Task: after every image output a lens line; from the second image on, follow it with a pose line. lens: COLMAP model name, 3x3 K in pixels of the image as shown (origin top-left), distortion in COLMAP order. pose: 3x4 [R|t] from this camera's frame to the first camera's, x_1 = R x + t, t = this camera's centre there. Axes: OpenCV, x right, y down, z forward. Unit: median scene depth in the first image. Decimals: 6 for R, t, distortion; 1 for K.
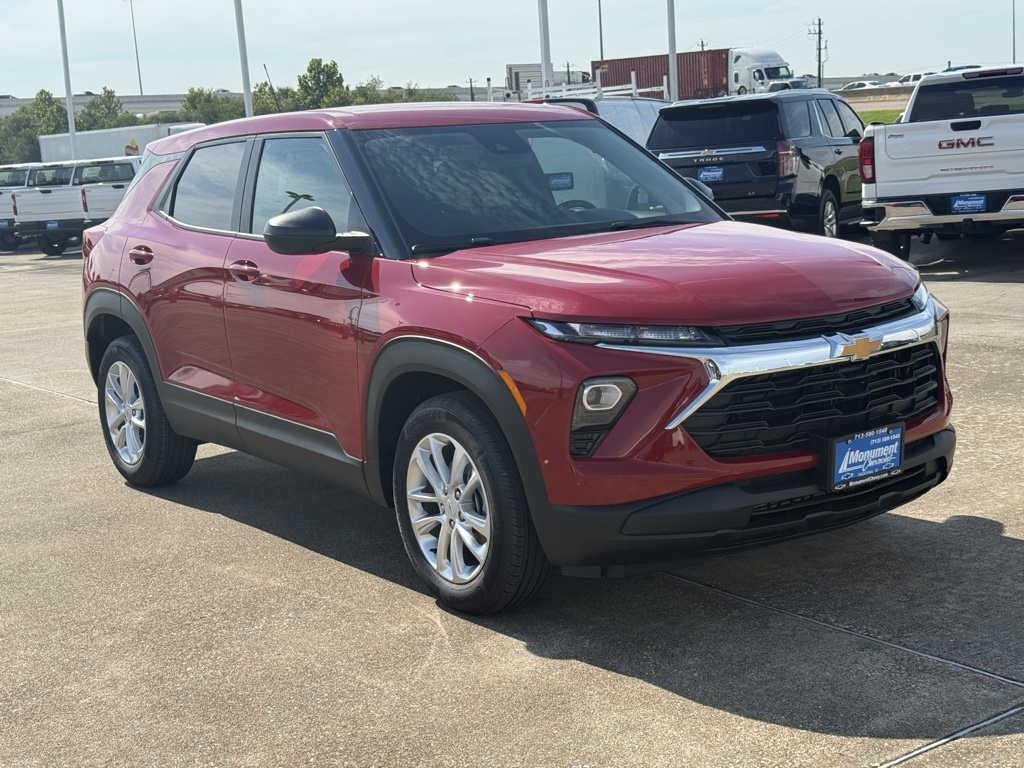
lens RADIAL K [[1447.8, 0, 512.0], [0, 1447.8, 384.0], [0, 0, 1]] dist [0.223319, 0.035730]
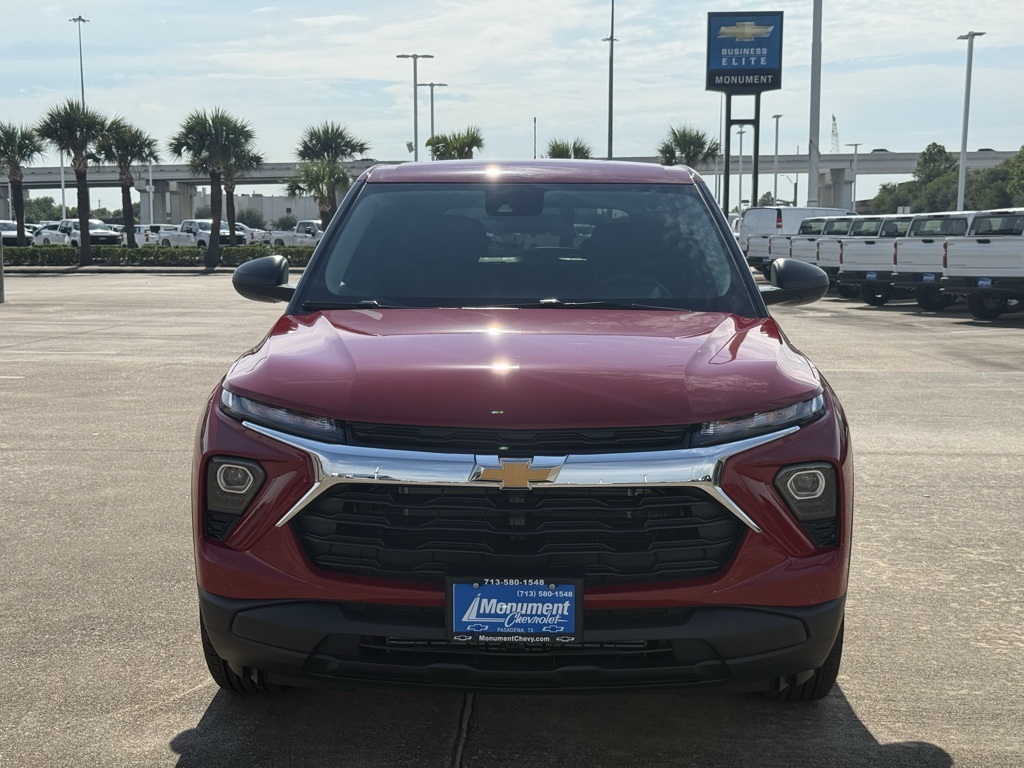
lens RADIAL K [[1447.8, 0, 512.0], [0, 1447.8, 384.0], [0, 0, 1]] dist [0.223319, 0.035730]
pose [[0.787959, 0.133803, -0.601014, 0.681027], [-0.153825, 0.987929, 0.018270, -0.085987], [0.596204, 0.078055, 0.799030, 0.323903]]
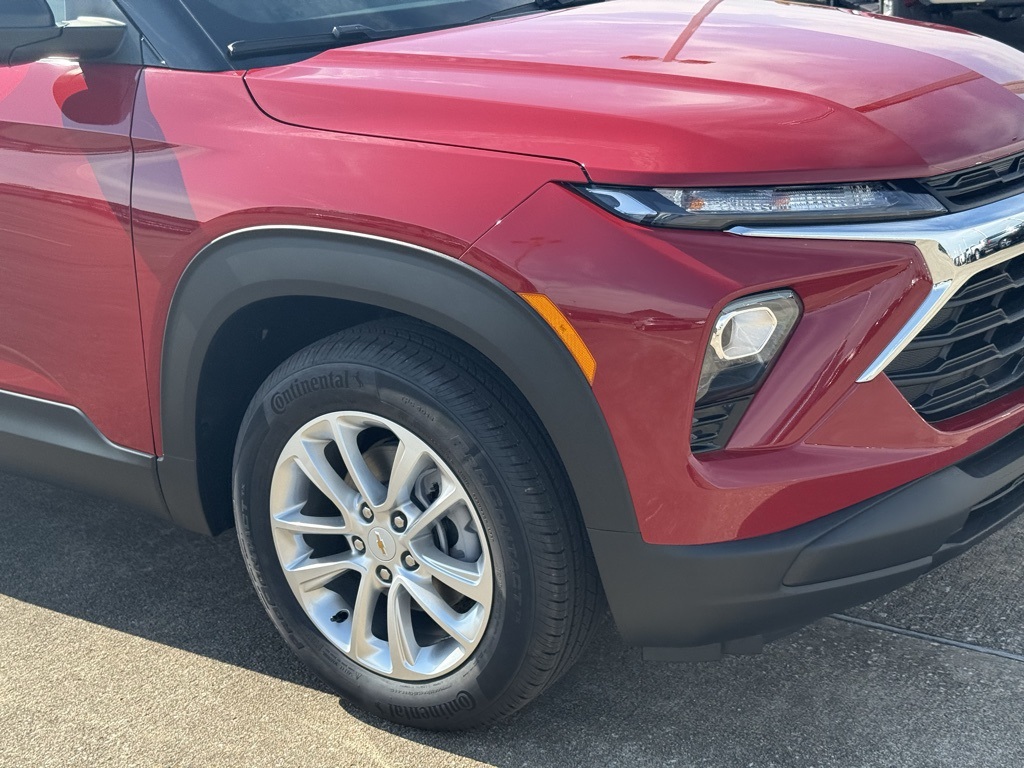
lens RADIAL K [[1421.0, 0, 534.9], [0, 1421.0, 387.8], [0, 0, 1]] dist [0.166369, -0.309726]
pose [[0.934871, -0.104657, 0.339211, -0.162898], [0.059237, 0.988148, 0.141615, -0.043028], [-0.350012, -0.112298, 0.929990, 0.505833]]
